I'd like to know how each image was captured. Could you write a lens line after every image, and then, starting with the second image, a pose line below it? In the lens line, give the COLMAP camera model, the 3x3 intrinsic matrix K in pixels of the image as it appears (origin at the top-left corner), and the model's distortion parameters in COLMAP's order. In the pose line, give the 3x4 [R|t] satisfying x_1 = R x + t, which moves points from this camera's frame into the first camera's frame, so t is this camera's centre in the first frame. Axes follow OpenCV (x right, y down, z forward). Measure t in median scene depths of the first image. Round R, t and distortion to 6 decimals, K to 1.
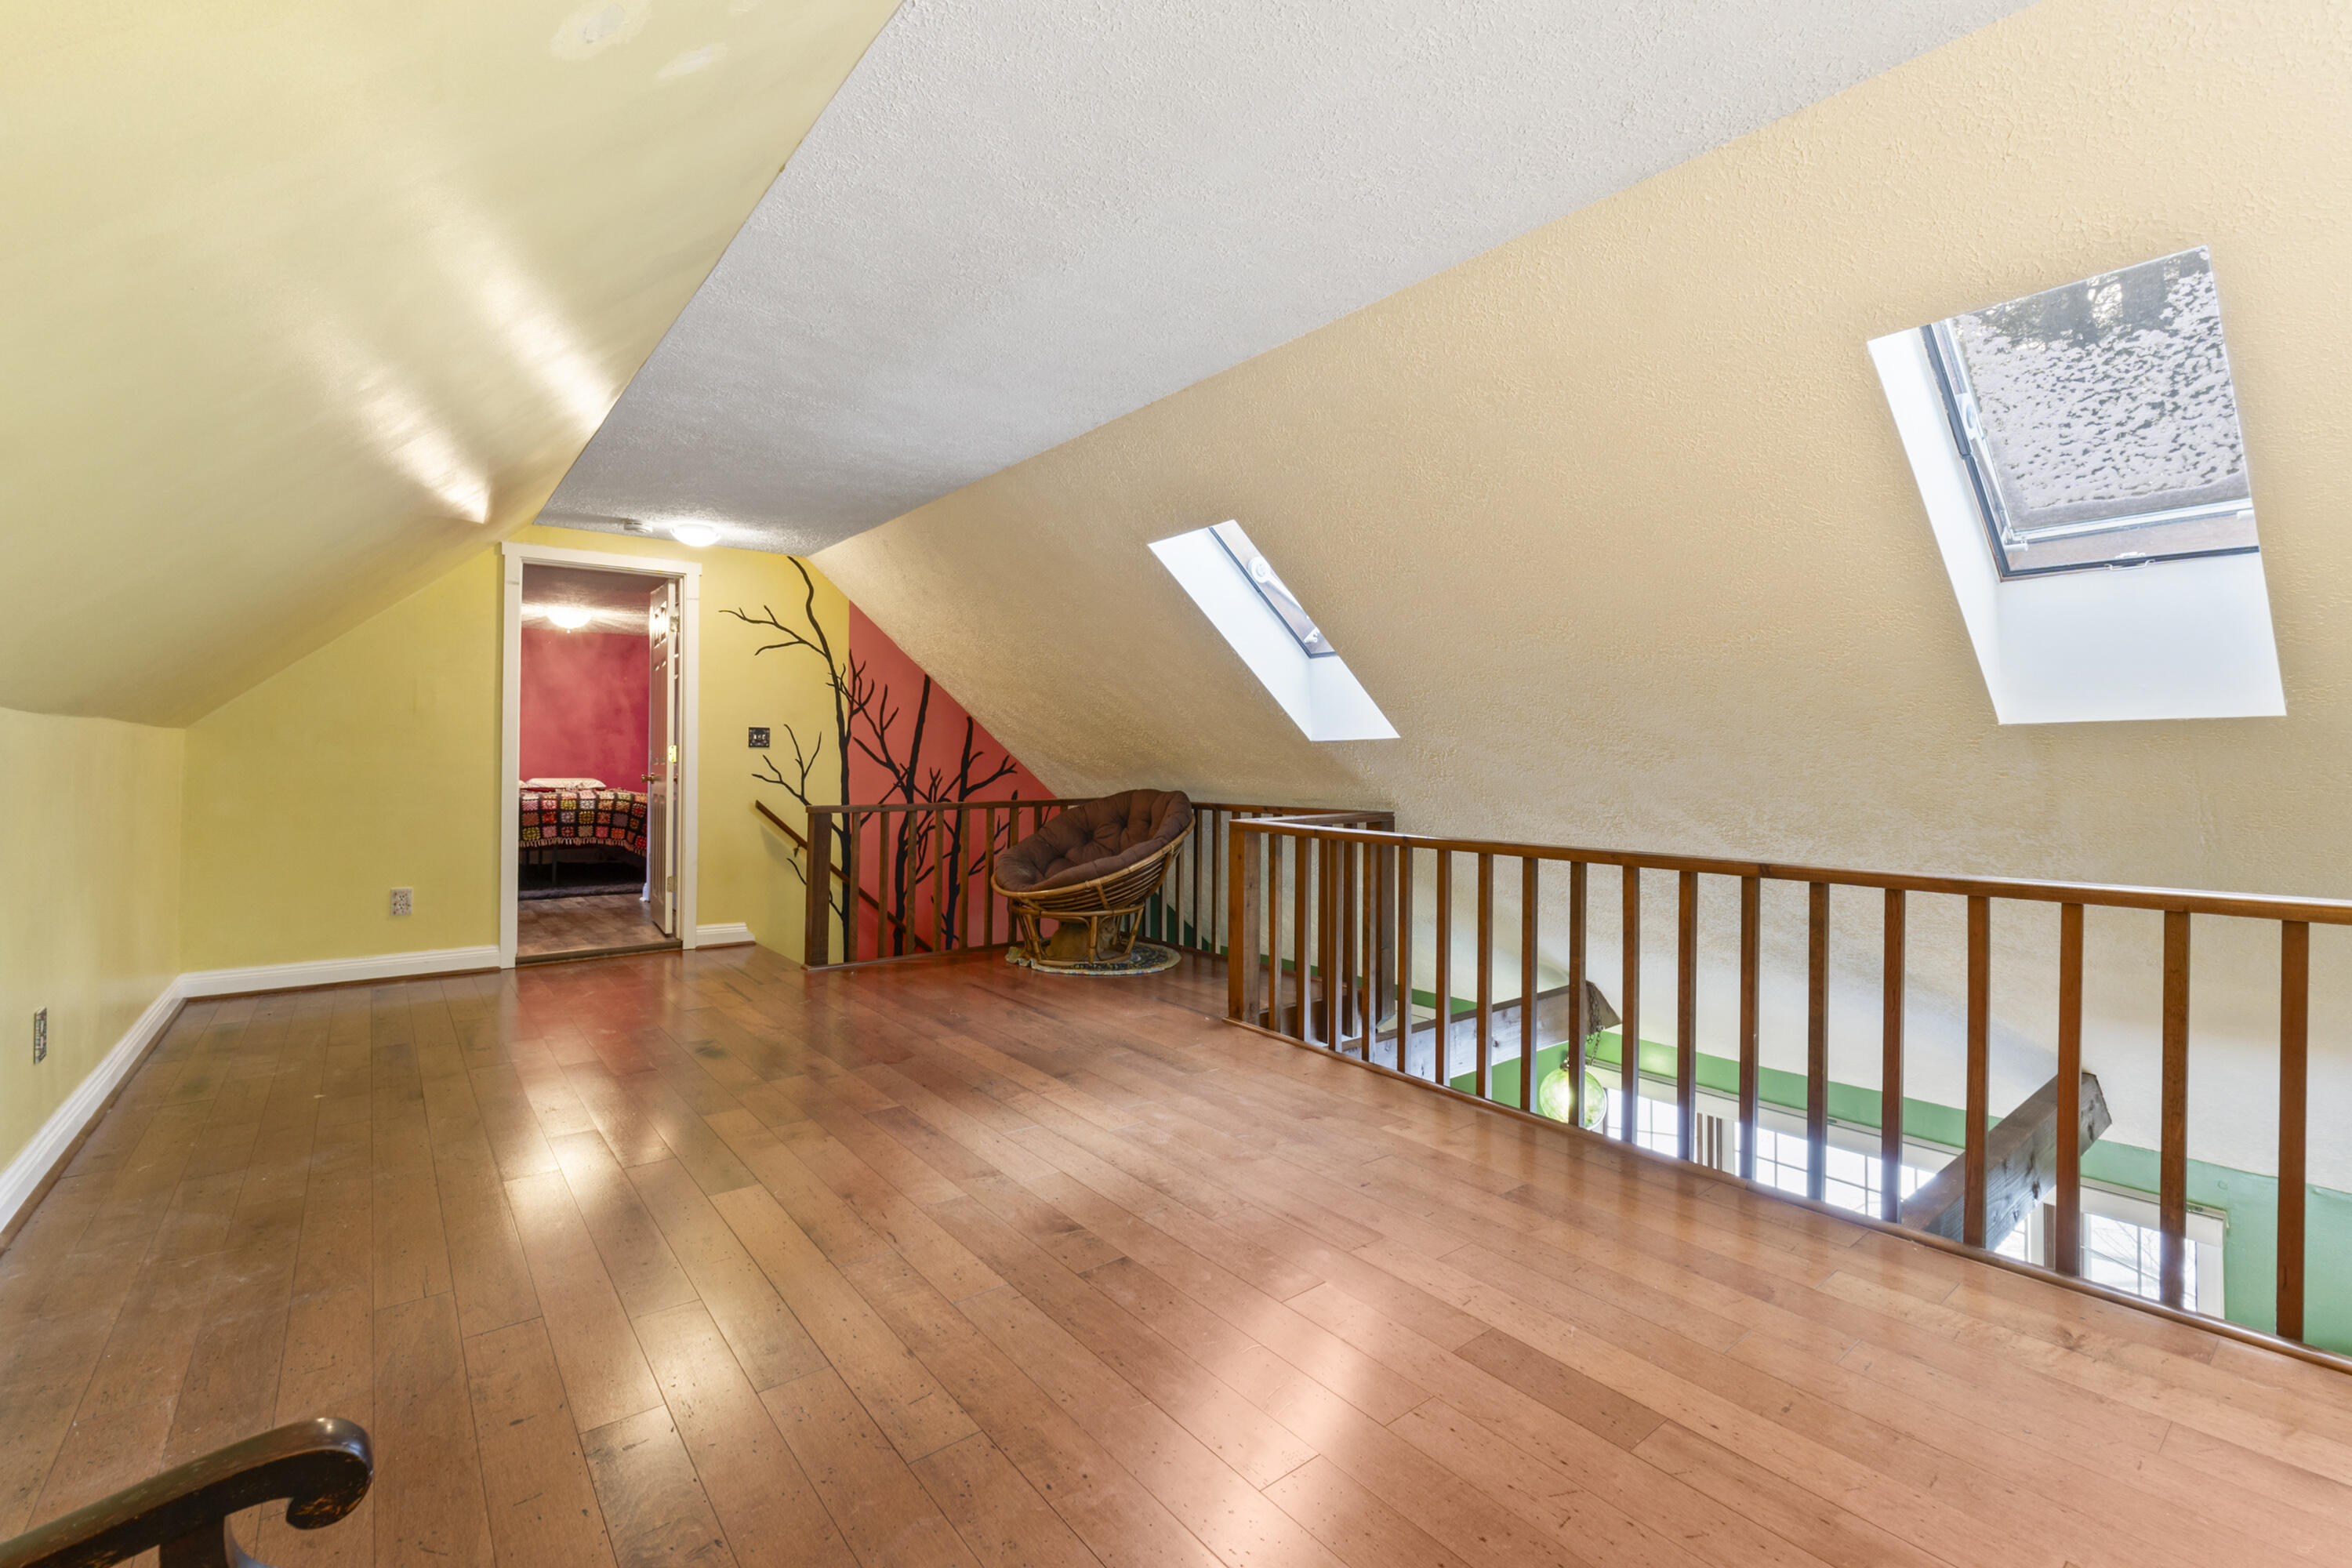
lens RADIAL K [[1040.8, 0, 1171.6], [0, 1040.8, 762.5], [0, 0, 1]] dist [-0.000060, -0.000017]
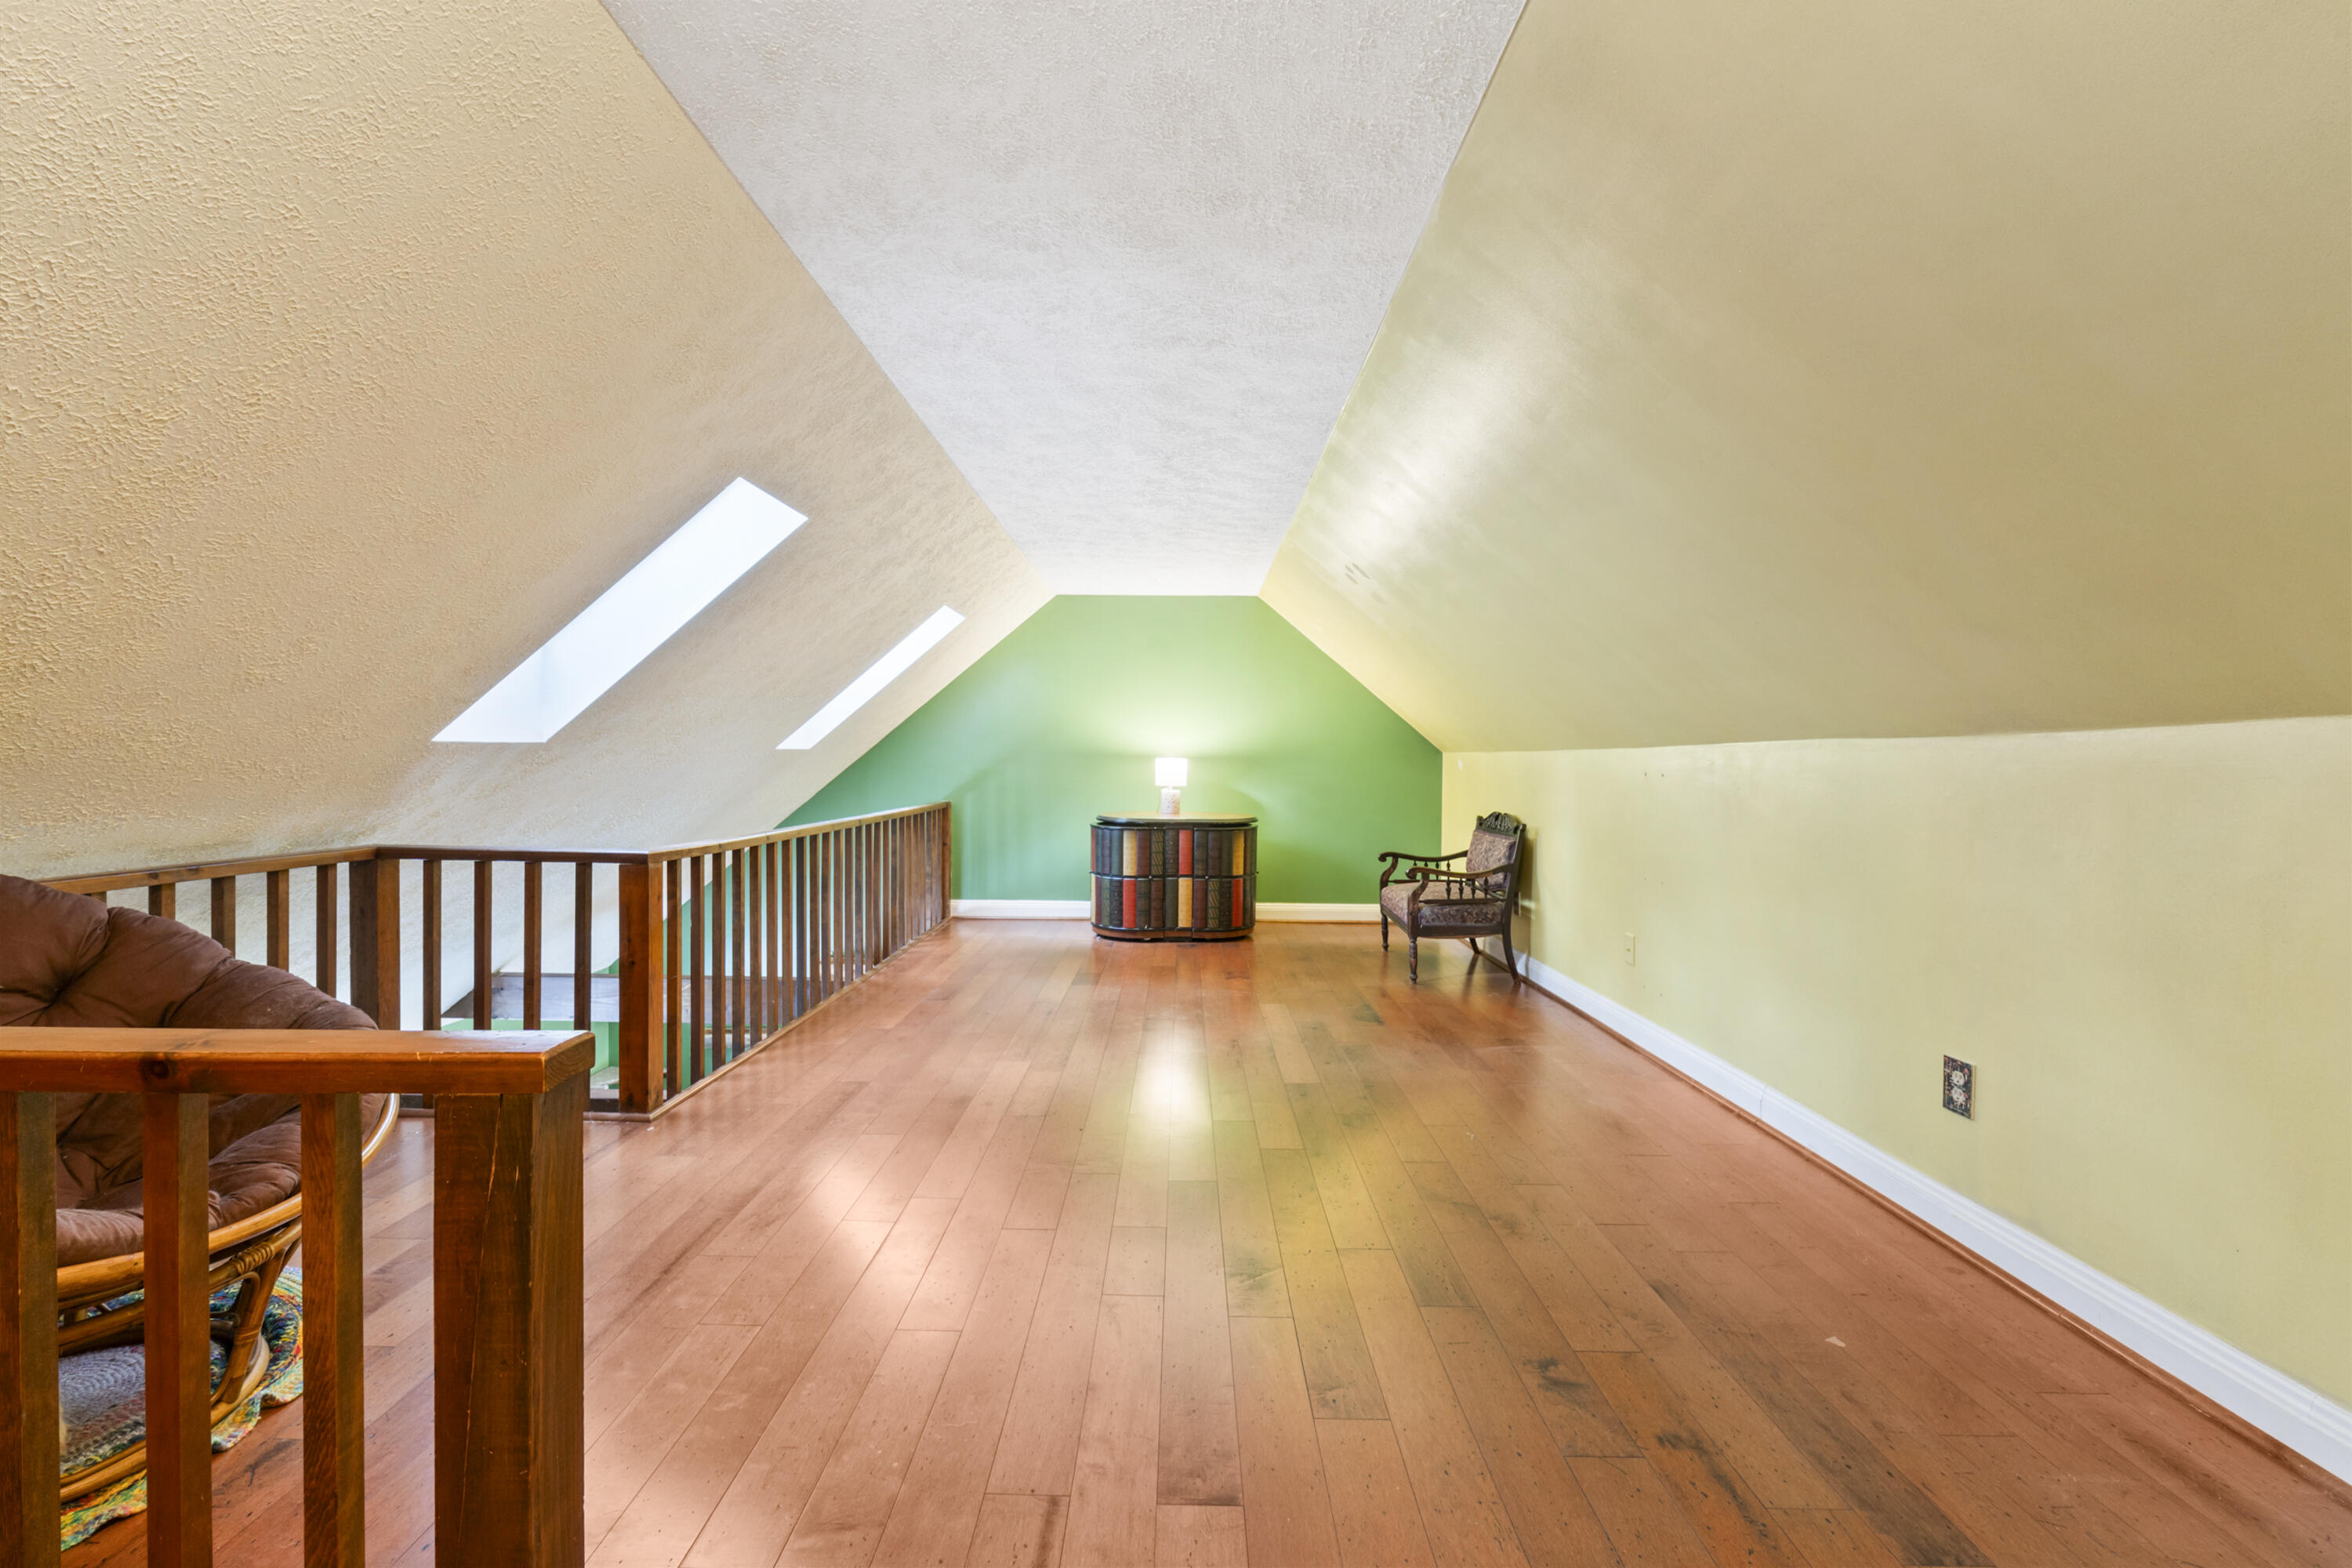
lens RADIAL K [[1040.8, 0, 1171.6], [0, 1040.8, 762.5], [0, 0, 1]] dist [-0.000060, -0.000017]
pose [[-0.784624, -0.011389, 0.619867, -0.767010], [-0.007055, 0.999931, 0.009442, -0.019859], [-0.619931, 0.003035, -0.784650, 1.478842]]
